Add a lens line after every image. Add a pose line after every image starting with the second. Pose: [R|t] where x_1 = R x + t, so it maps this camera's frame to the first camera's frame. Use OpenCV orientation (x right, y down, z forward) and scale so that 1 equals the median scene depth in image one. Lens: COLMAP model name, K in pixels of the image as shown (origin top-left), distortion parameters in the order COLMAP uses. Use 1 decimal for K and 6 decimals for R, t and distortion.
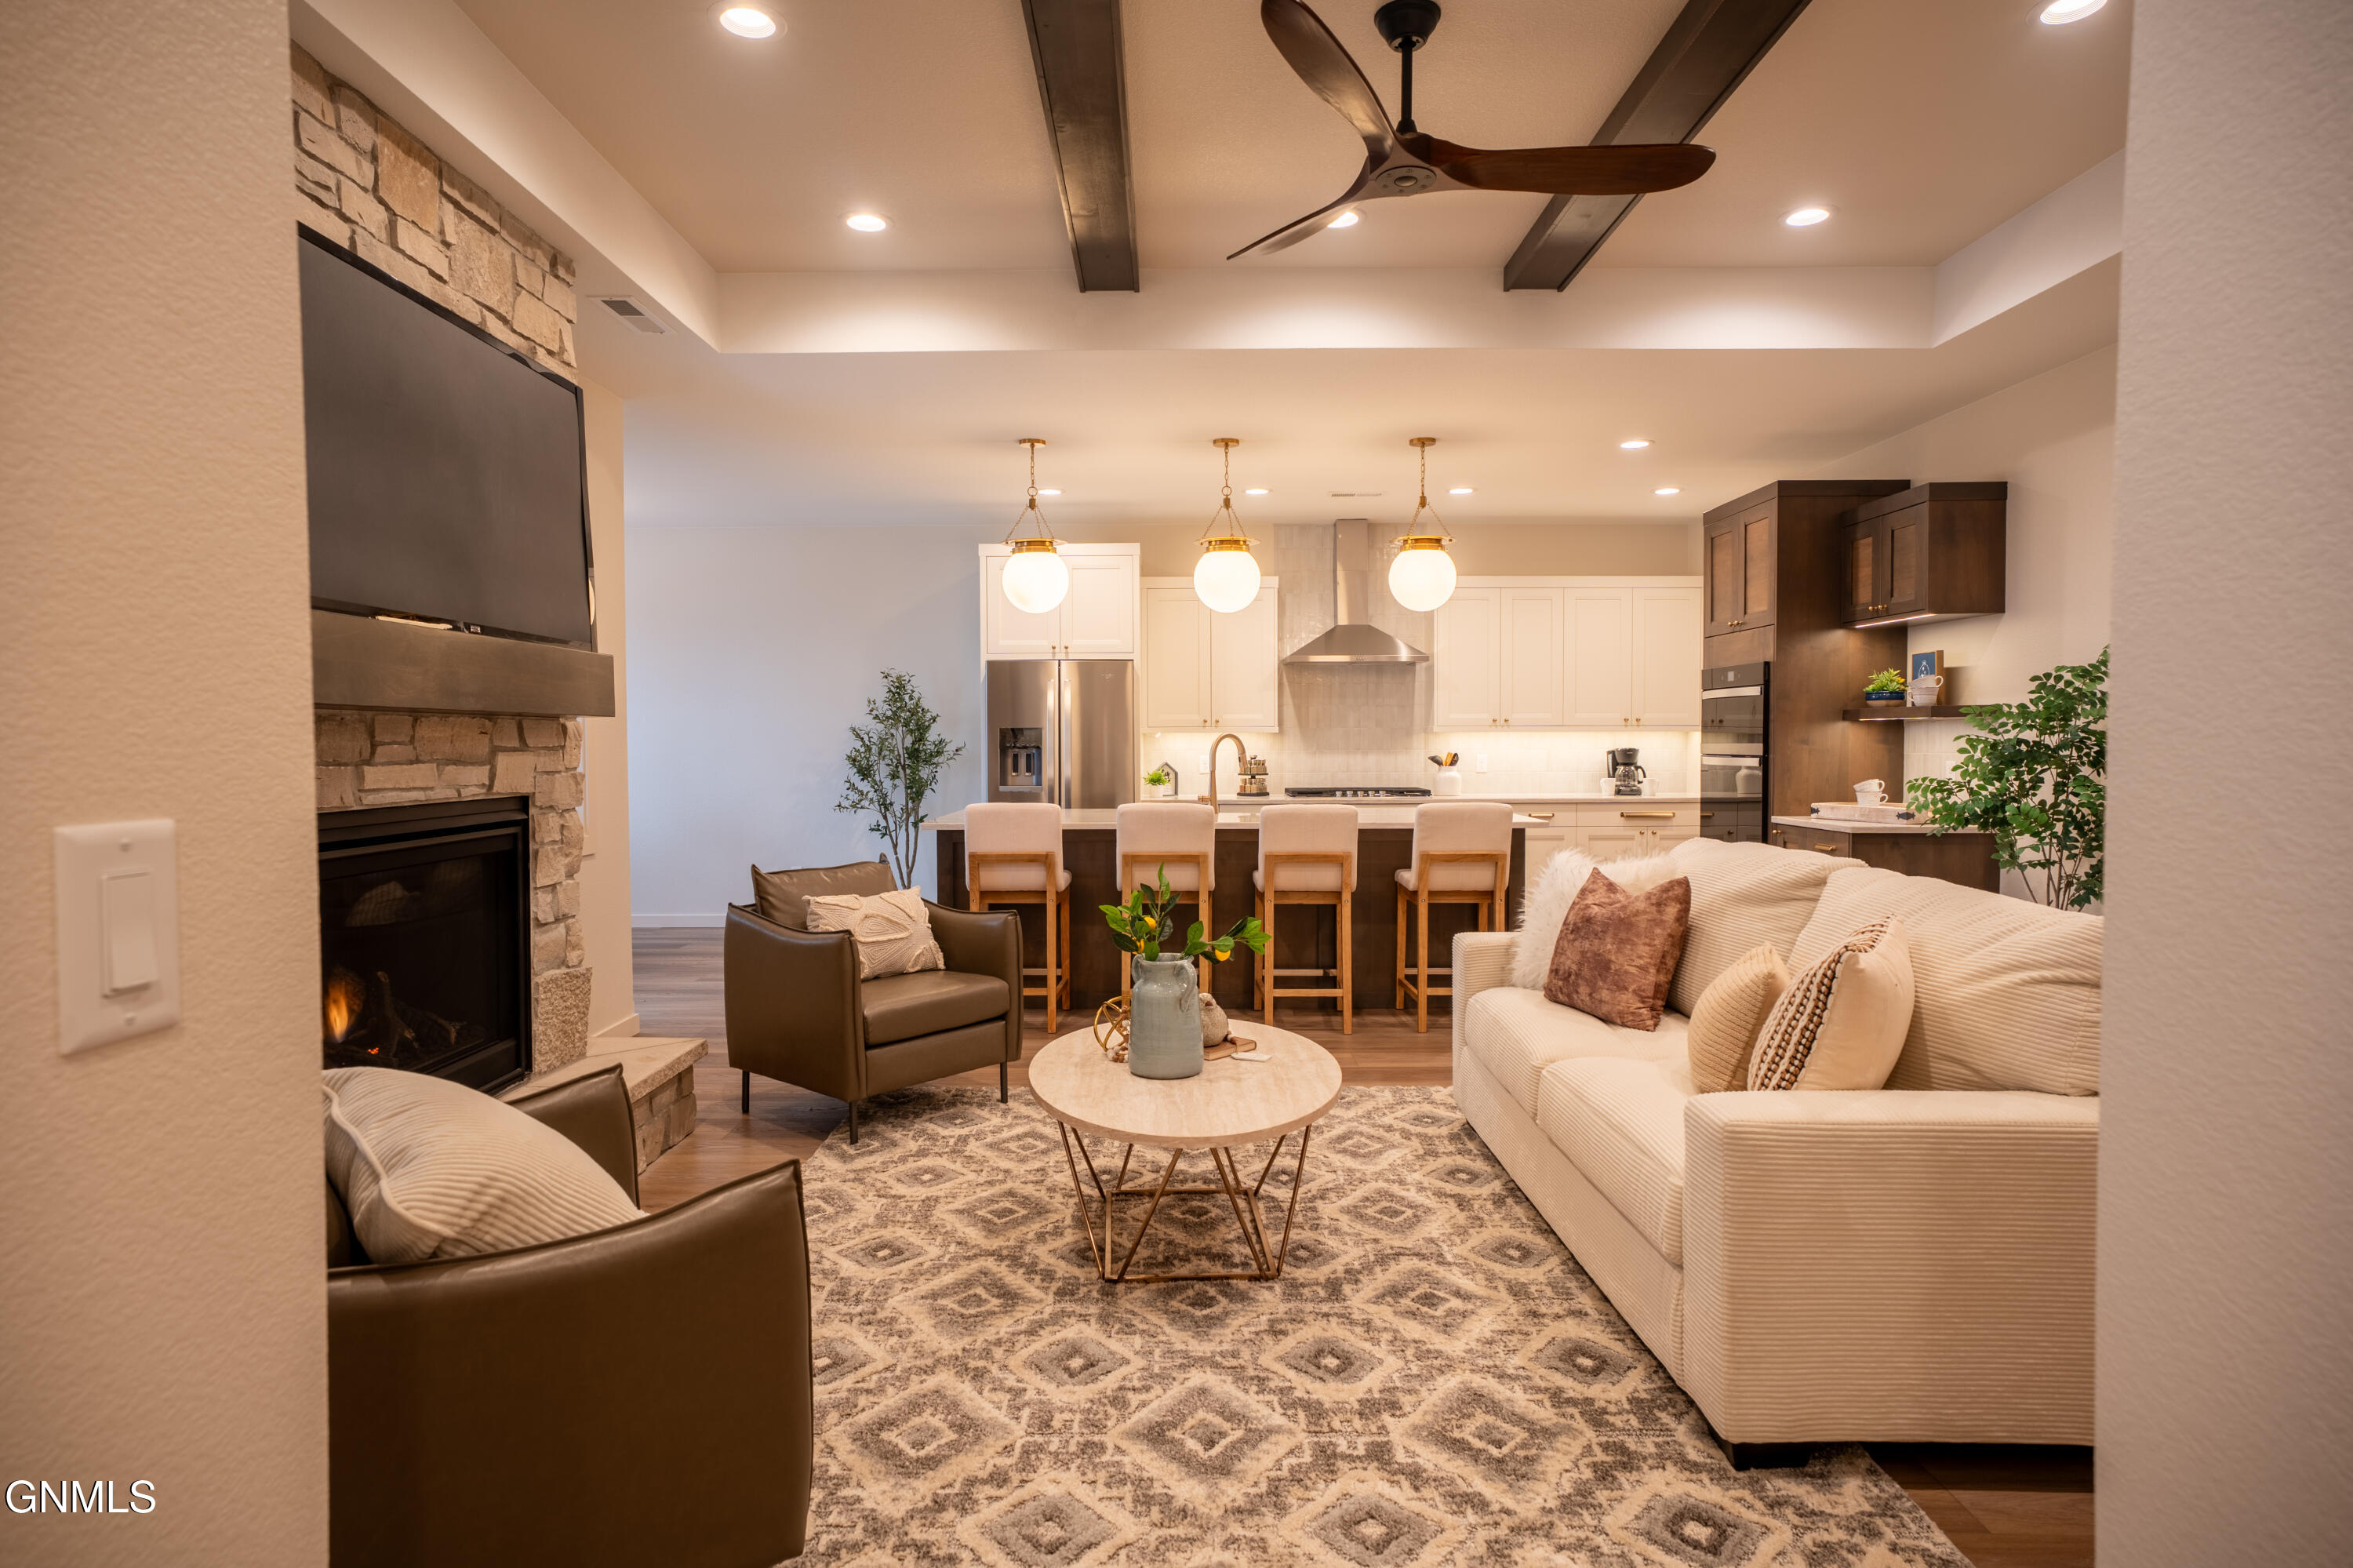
lens RADIAL K [[1306.2, 0, 1169.3], [0, 1306.2, 787.3], [0, 0, 1]] dist [-0.013286, 0.001394]
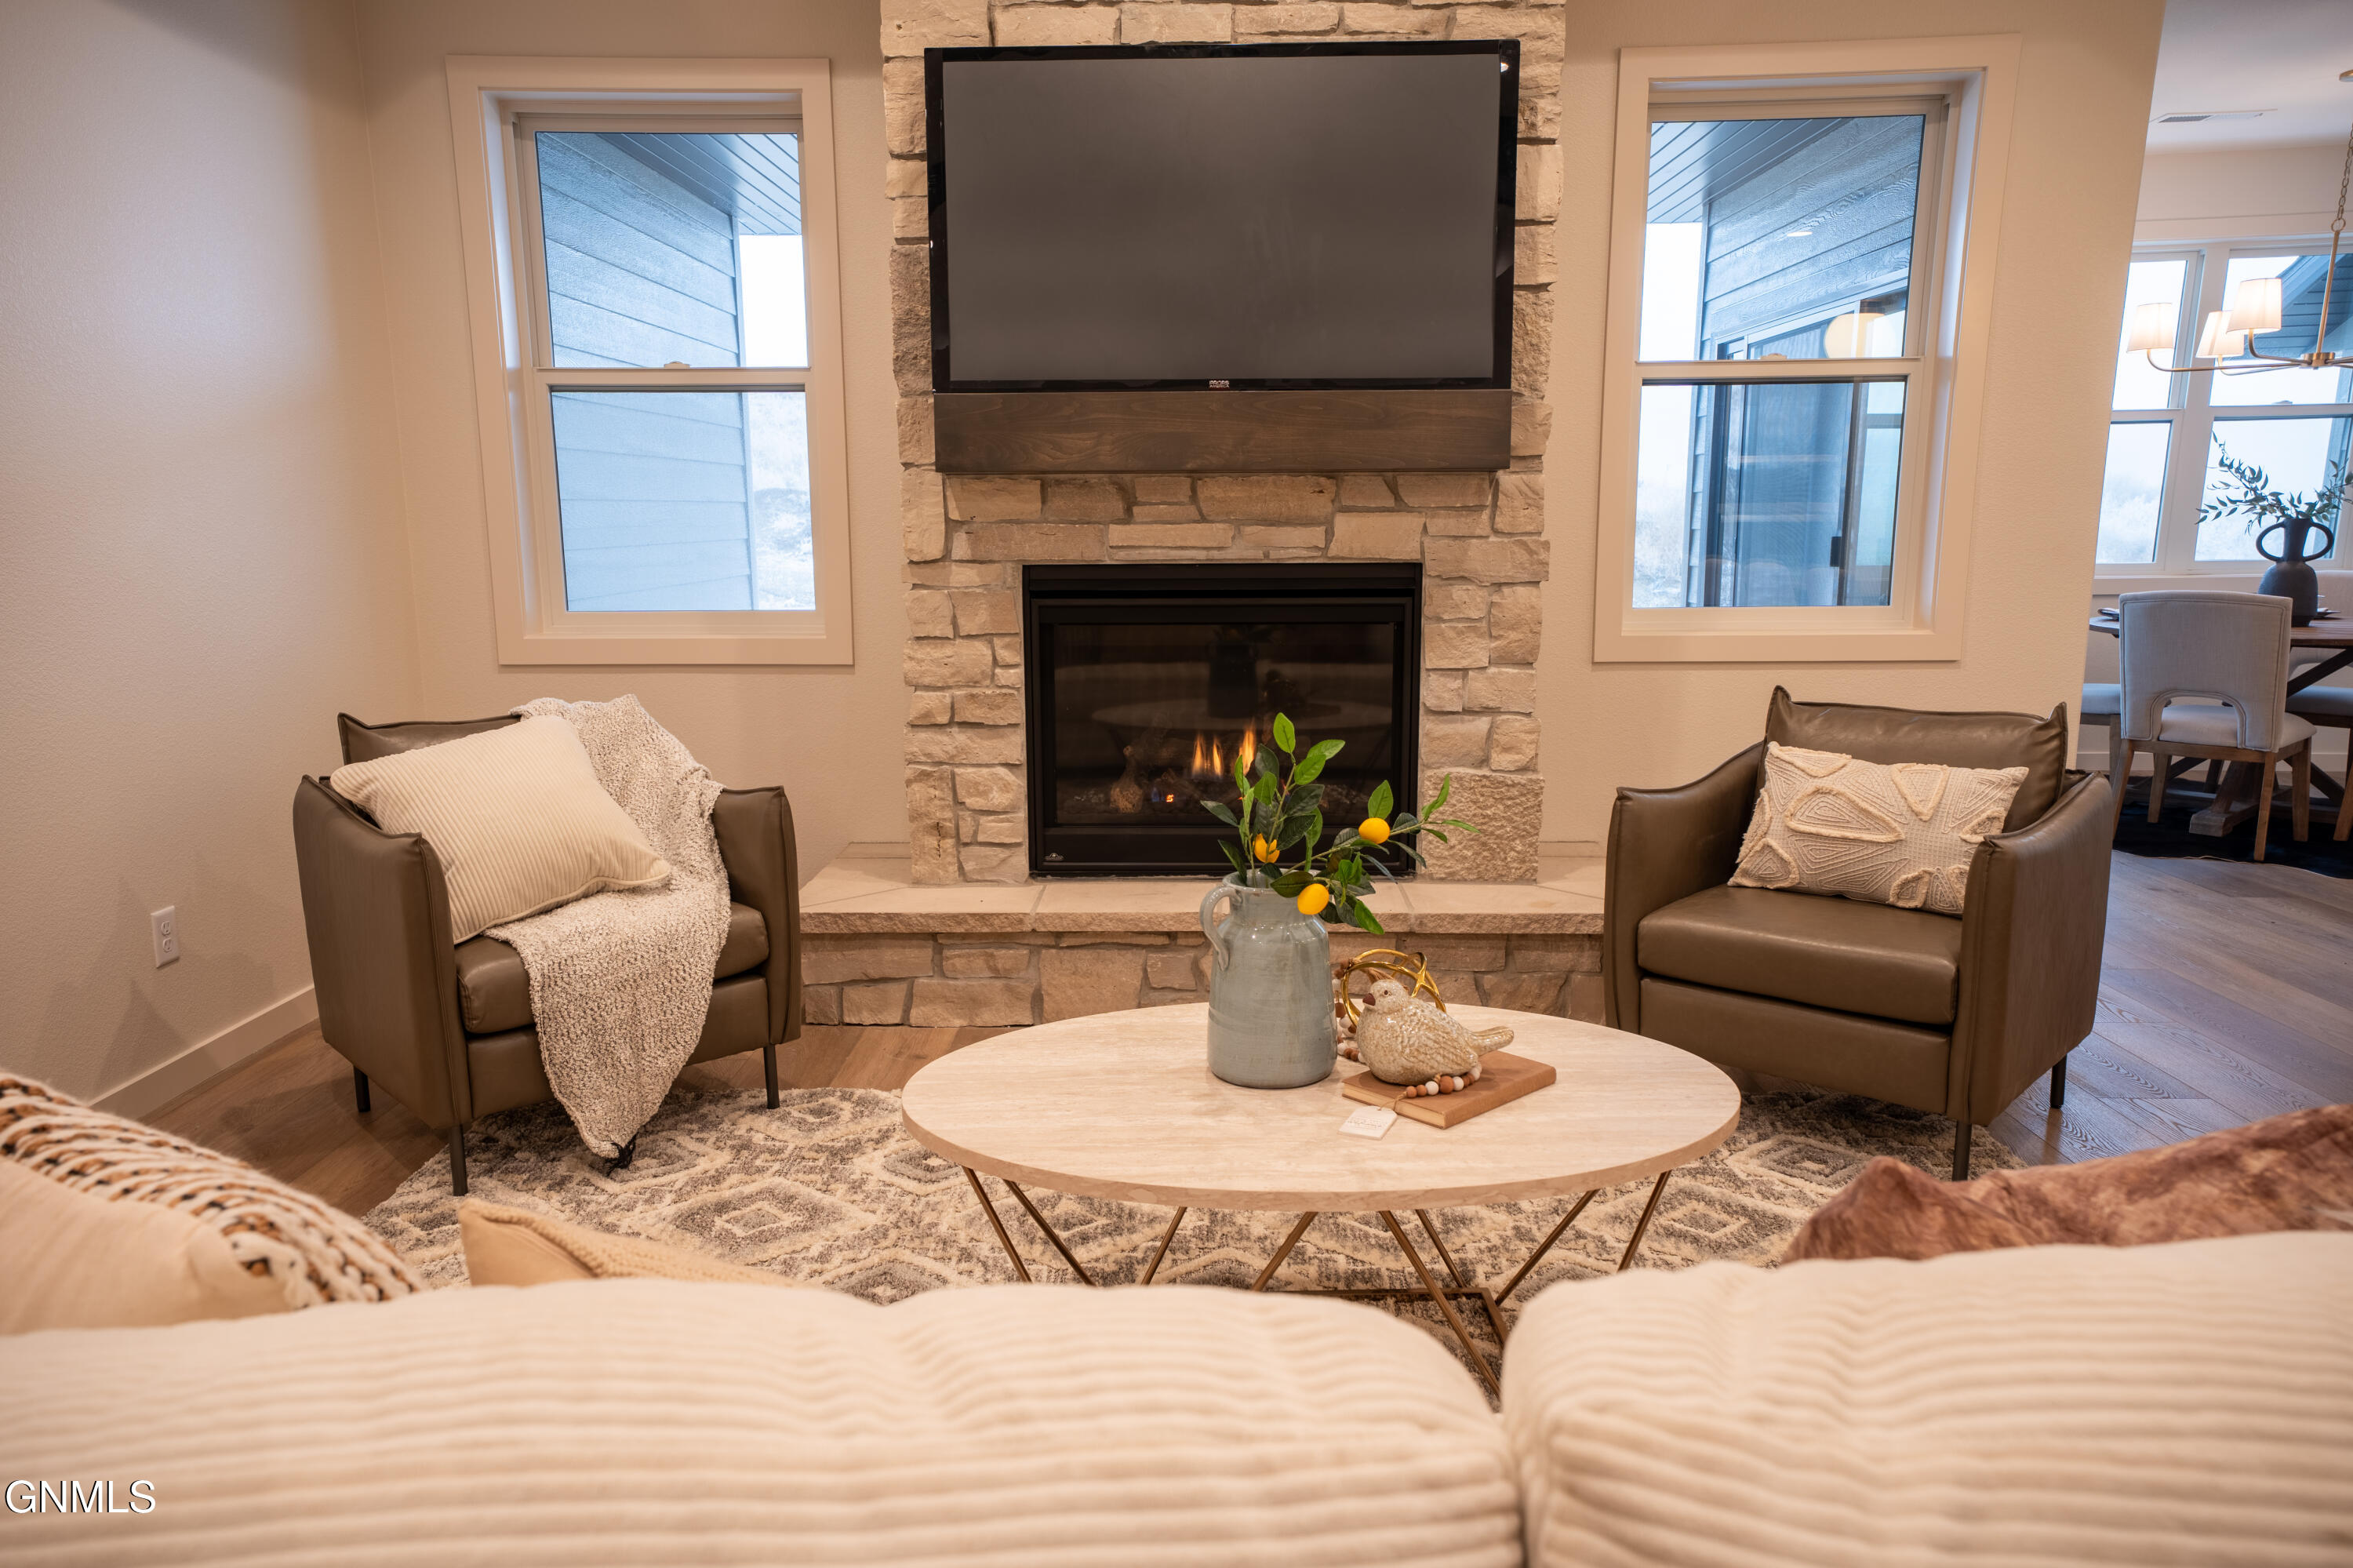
lens RADIAL K [[1609.2, 0, 1176.5], [0, 1609.2, 784.0], [0, 0, 1]] dist [0.003559, 0.060775]
pose [[-0.016884, 0.172687, -0.984832, 0.393670], [-0.030757, 0.984417, 0.173142, -0.019187], [0.999384, 0.033214, -0.011310, 0.550122]]
